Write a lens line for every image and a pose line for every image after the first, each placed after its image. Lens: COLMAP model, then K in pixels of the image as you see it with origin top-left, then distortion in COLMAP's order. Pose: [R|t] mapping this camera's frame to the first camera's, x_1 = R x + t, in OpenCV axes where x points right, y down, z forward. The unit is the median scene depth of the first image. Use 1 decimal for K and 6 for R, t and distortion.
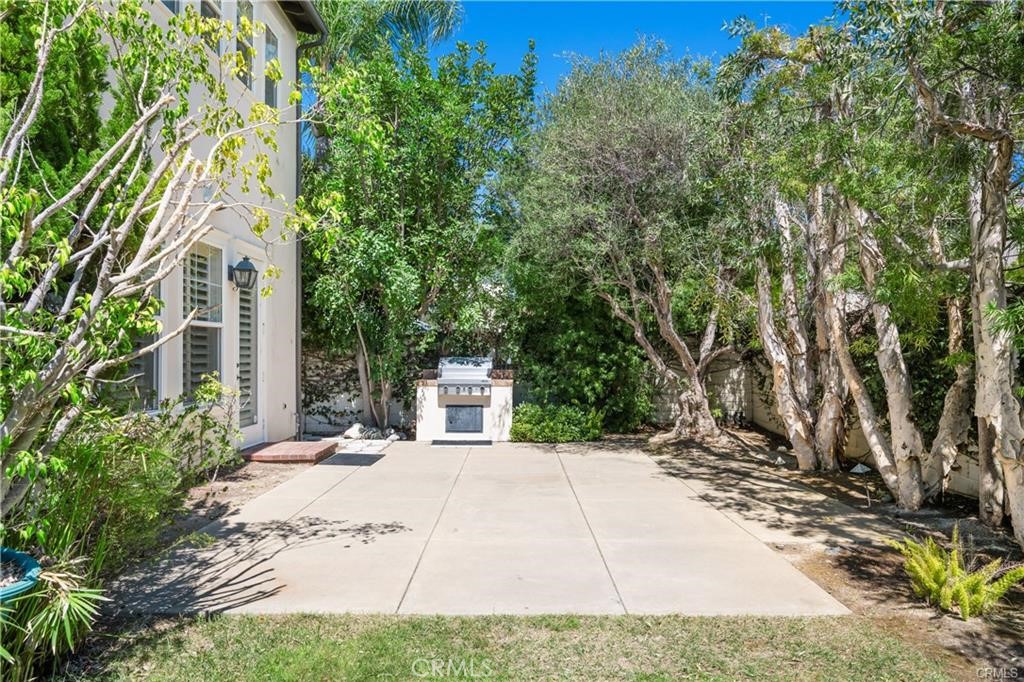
lens RADIAL K [[648.2, 0, 511.5], [0, 648.2, 344.5], [0, 0, 1]] dist [-0.000333, 0.000021]
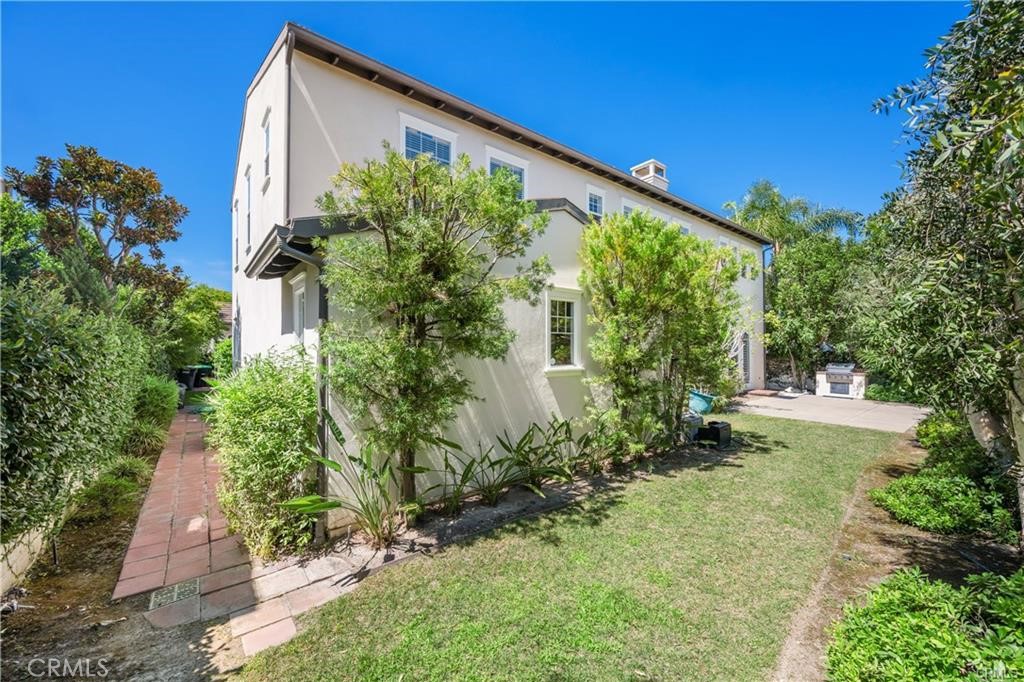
lens RADIAL K [[401.7, 0, 512.5], [0, 401.7, 344.5], [0, 0, 1]] dist [-0.001035, 0.000344]
pose [[0.625534, 0.001778, -0.780195, 0.343552], [0.007414, 0.999939, 0.008223, -0.074189], [0.780161, -0.010928, 0.625483, -0.936254]]
